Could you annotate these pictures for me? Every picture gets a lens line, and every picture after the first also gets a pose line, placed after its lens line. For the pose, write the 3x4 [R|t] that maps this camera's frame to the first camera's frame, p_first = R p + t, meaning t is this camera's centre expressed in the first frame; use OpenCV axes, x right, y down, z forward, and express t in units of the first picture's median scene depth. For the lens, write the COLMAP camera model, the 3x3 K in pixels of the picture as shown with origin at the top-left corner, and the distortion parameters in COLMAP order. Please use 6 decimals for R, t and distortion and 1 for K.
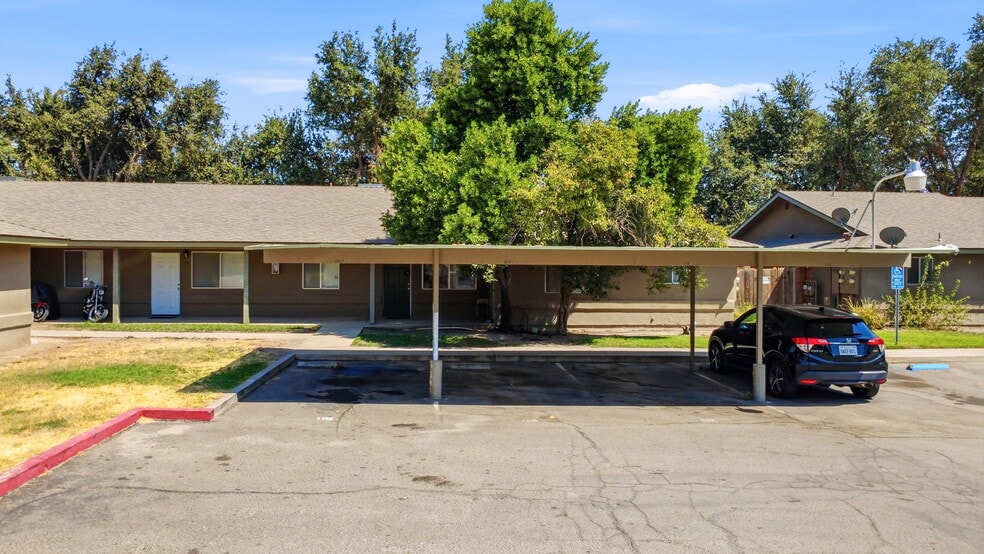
lens RADIAL K [[710.2, 0, 492.0], [0, 710.2, 277.0], [0, 0, 1]] dist [-0.008370, 0.008679]
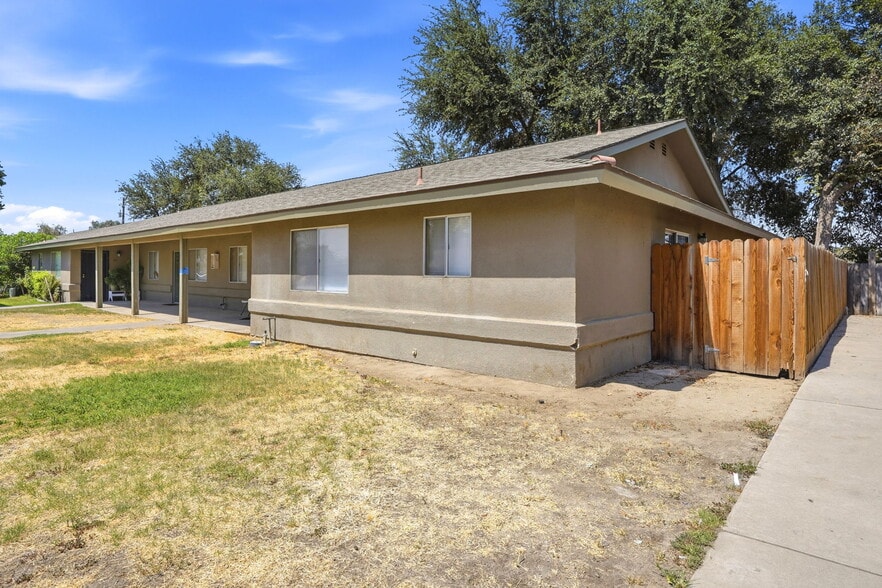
lens RADIAL K [[504.6, 0, 441.4], [0, 504.6, 270.9], [0, 0, 1]] dist [-0.000958, -0.000134]
pose [[-0.727612, -0.011559, -0.685891, -0.153169], [-0.024000, 0.999675, 0.008613, 0.005094], [0.685569, 0.022728, -0.727653, 0.552498]]
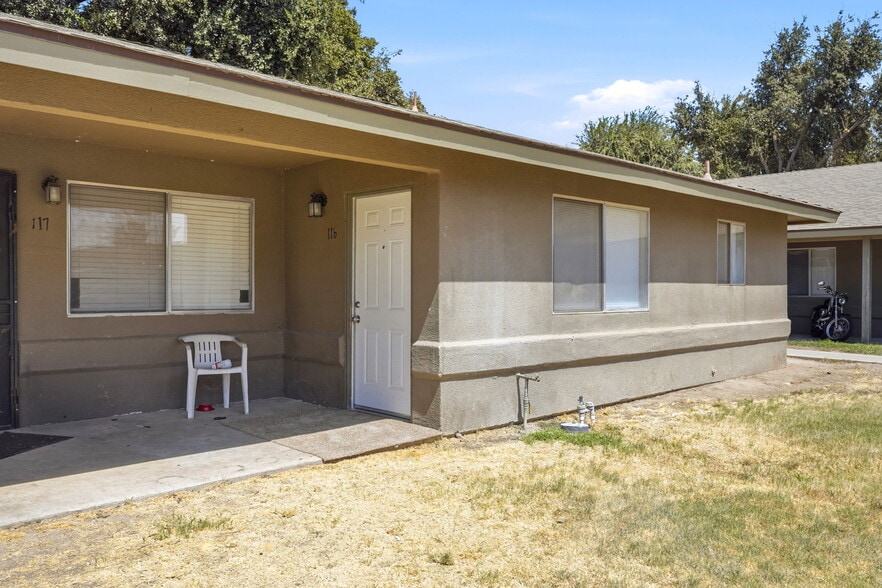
lens RADIAL K [[715.6, 0, 441.0], [0, 715.6, 294.0], [0, 0, 1]] dist [-0.005900, -0.004460]
pose [[0.620074, -0.005528, -0.784524, -0.145294], [-0.010521, 0.999827, -0.015361, 0.018290], [0.784473, 0.017779, 0.619908, 0.142624]]
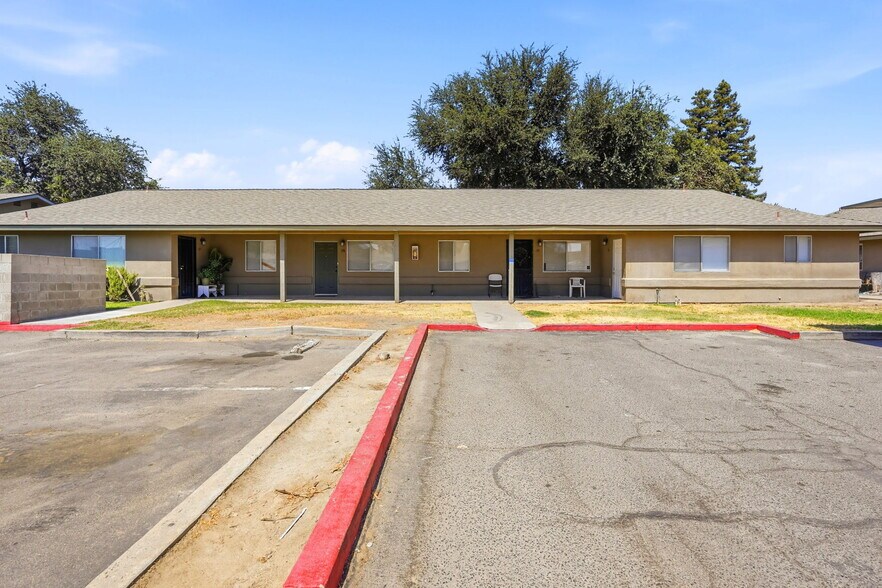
lens RADIAL K [[429.6, 0, 442.0], [0, 429.6, 272.4], [0, 0, 1]] dist [-0.001701, -0.000294]
pose [[-0.118985, -0.006354, -0.992876, 0.138113], [-0.022139, 0.999748, -0.003745, 0.027040], [0.992649, 0.021535, -0.119096, 0.126639]]
